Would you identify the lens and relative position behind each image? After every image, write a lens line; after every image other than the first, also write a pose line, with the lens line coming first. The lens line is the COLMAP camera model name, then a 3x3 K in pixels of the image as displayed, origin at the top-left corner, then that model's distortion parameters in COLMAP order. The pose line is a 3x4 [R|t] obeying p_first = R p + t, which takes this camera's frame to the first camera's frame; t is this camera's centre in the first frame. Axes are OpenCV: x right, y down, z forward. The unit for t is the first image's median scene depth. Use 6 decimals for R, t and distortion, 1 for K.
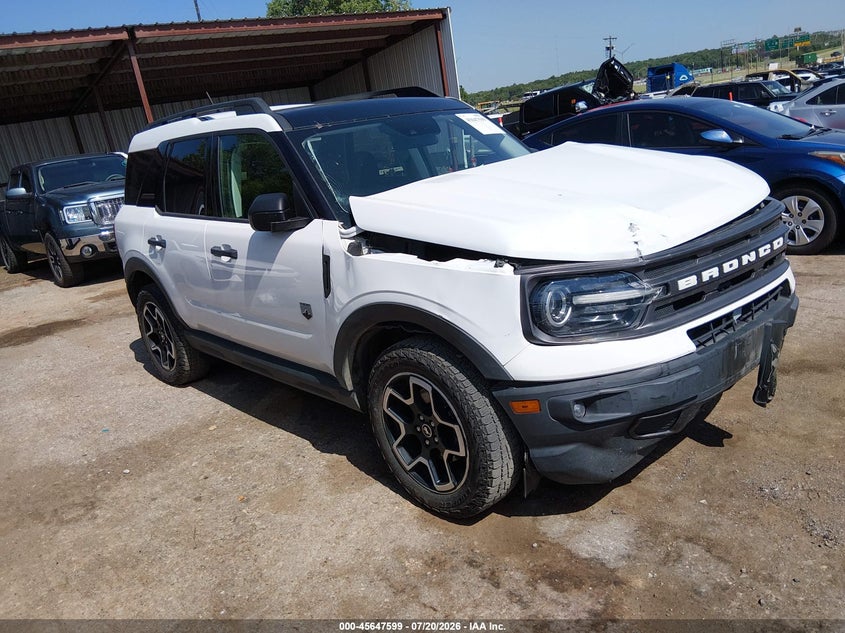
lens RADIAL K [[603.1, 0, 422.5], [0, 603.1, 316.5], [0, 0, 1]] dist [0.107109, -0.160470]
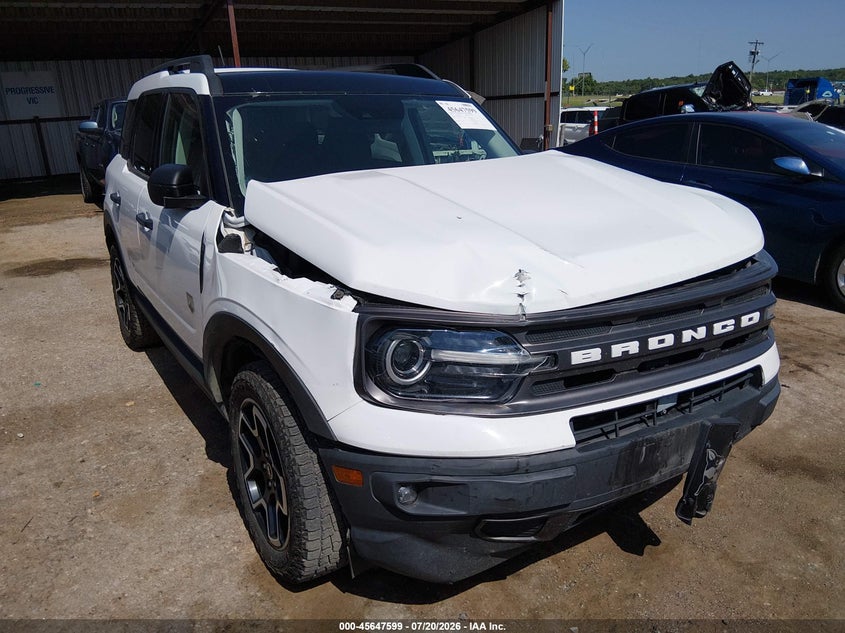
lens RADIAL K [[603.1, 0, 422.5], [0, 603.1, 316.5], [0, 0, 1]] dist [0.107109, -0.160470]
pose [[0.978112, 0.165608, -0.125981, 0.286173], [-0.161356, 0.985946, 0.043311, -0.093651], [0.131383, -0.022035, 0.991087, 0.192764]]
